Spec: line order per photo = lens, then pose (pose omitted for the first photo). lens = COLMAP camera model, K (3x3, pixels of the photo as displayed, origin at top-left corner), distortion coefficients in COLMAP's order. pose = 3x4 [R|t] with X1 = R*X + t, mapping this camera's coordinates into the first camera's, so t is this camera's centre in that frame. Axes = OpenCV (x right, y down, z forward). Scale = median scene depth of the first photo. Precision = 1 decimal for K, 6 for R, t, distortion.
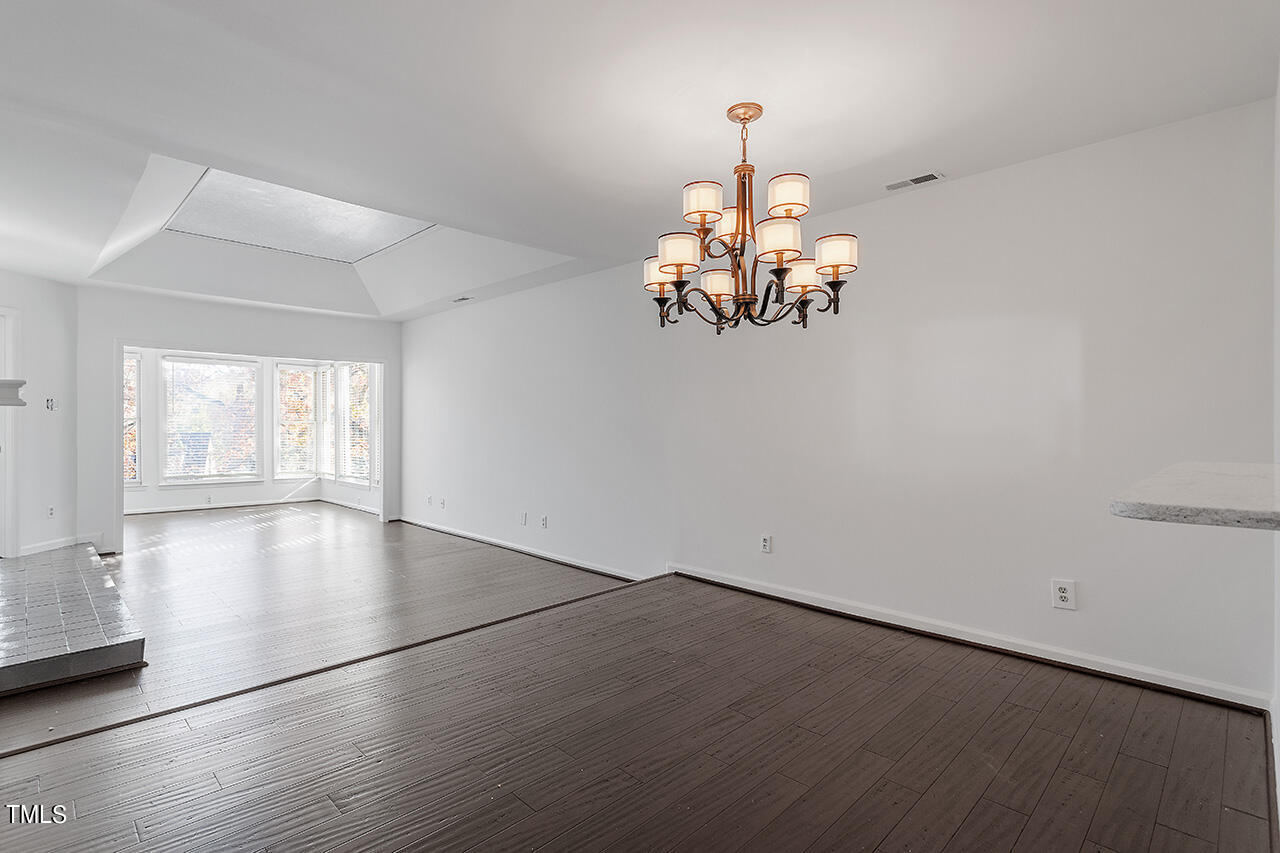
lens RADIAL K [[610.3, 0, 637.9], [0, 610.3, 427.7], [0, 0, 1]] dist [0.005726, -0.000096]
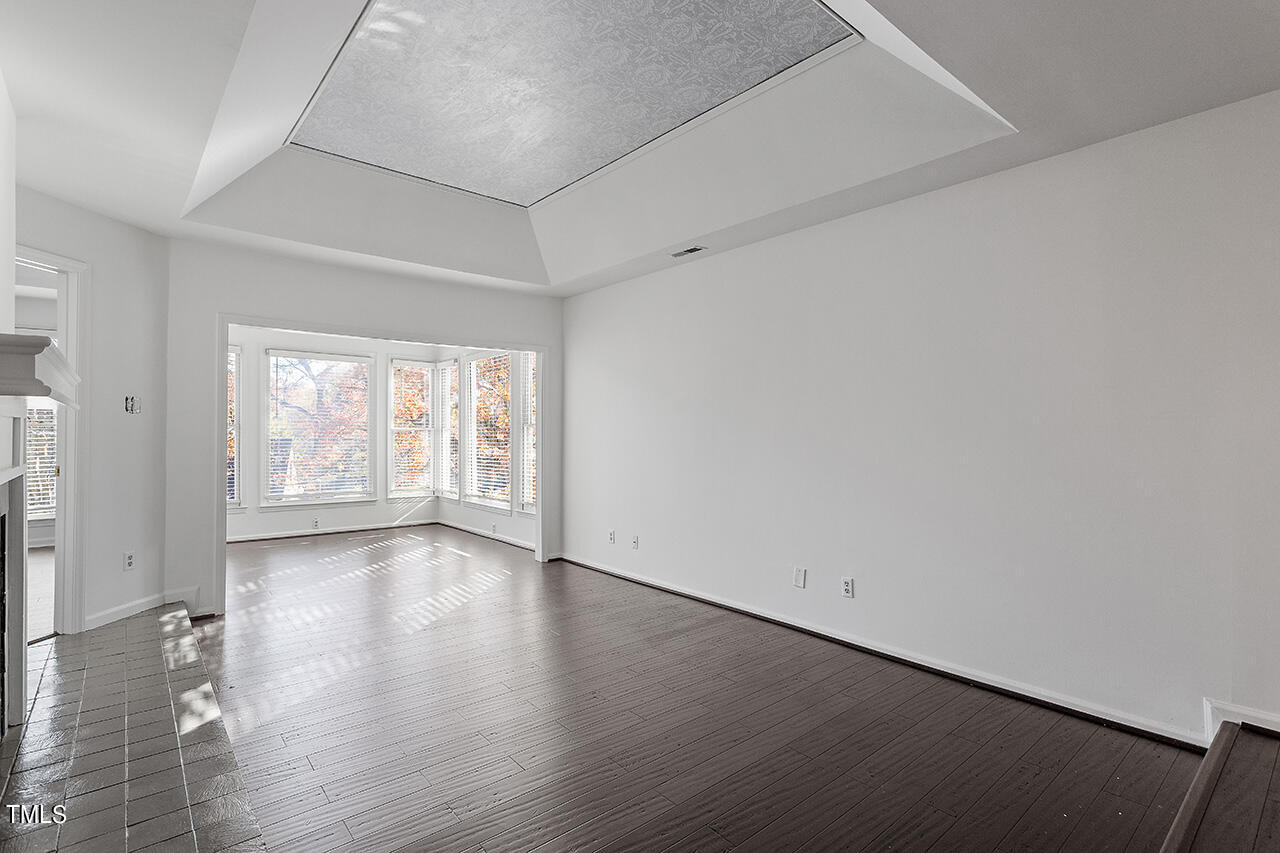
lens RADIAL K [[610.3, 0, 638.2], [0, 610.3, 425.6], [0, 0, 1]] dist [0.005726, -0.000096]
pose [[0.996332, -0.000227, -0.085577, -0.209086], [-0.000979, 0.999901, -0.014046, -0.003036], [0.085572, 0.014079, 0.996233, 0.229195]]
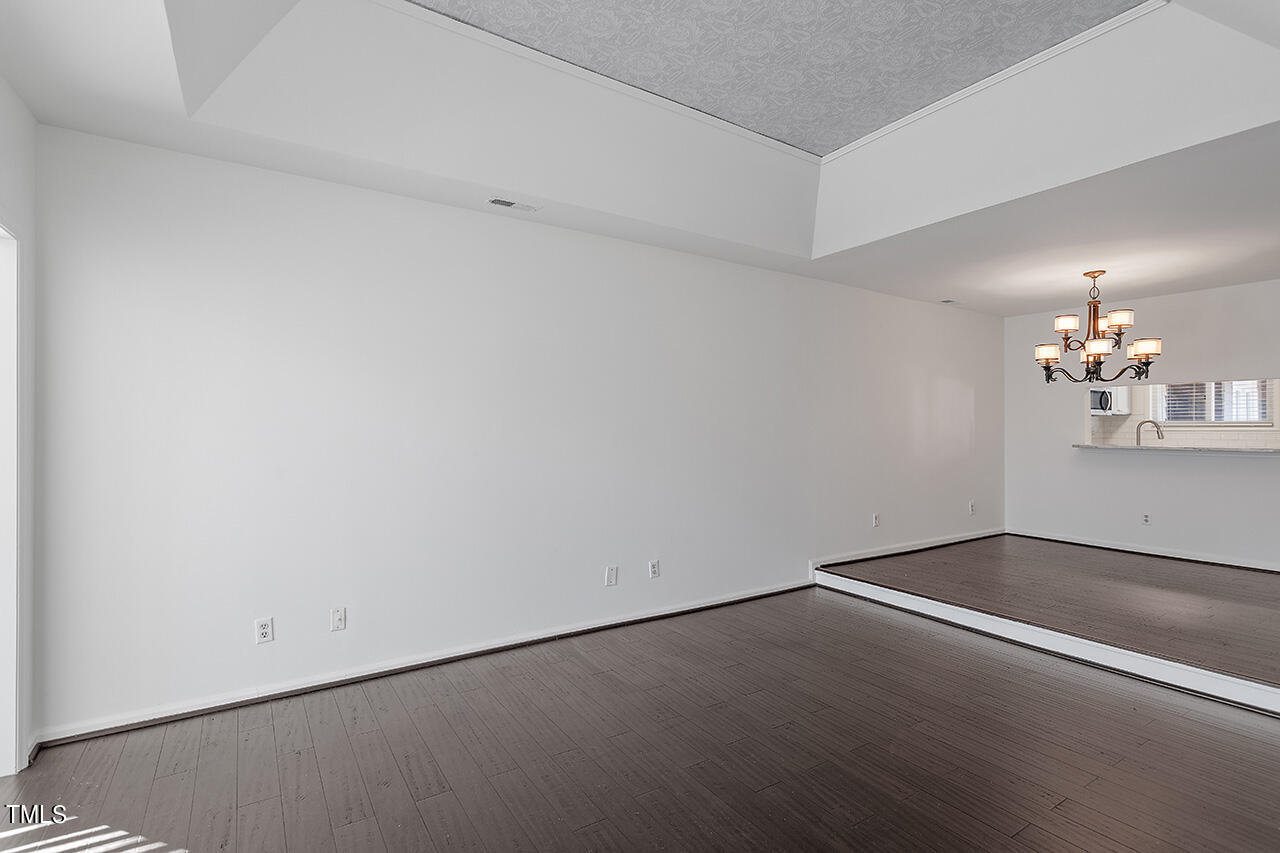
lens RADIAL K [[610.3, 0, 635.8], [0, 610.3, 426.0], [0, 0, 1]] dist [0.005726, -0.000096]
pose [[0.212435, 0.002865, 0.977171, -0.580400], [0.007743, 0.999959, -0.004615, -0.009014], [-0.977145, 0.008547, 0.212404, 0.575779]]
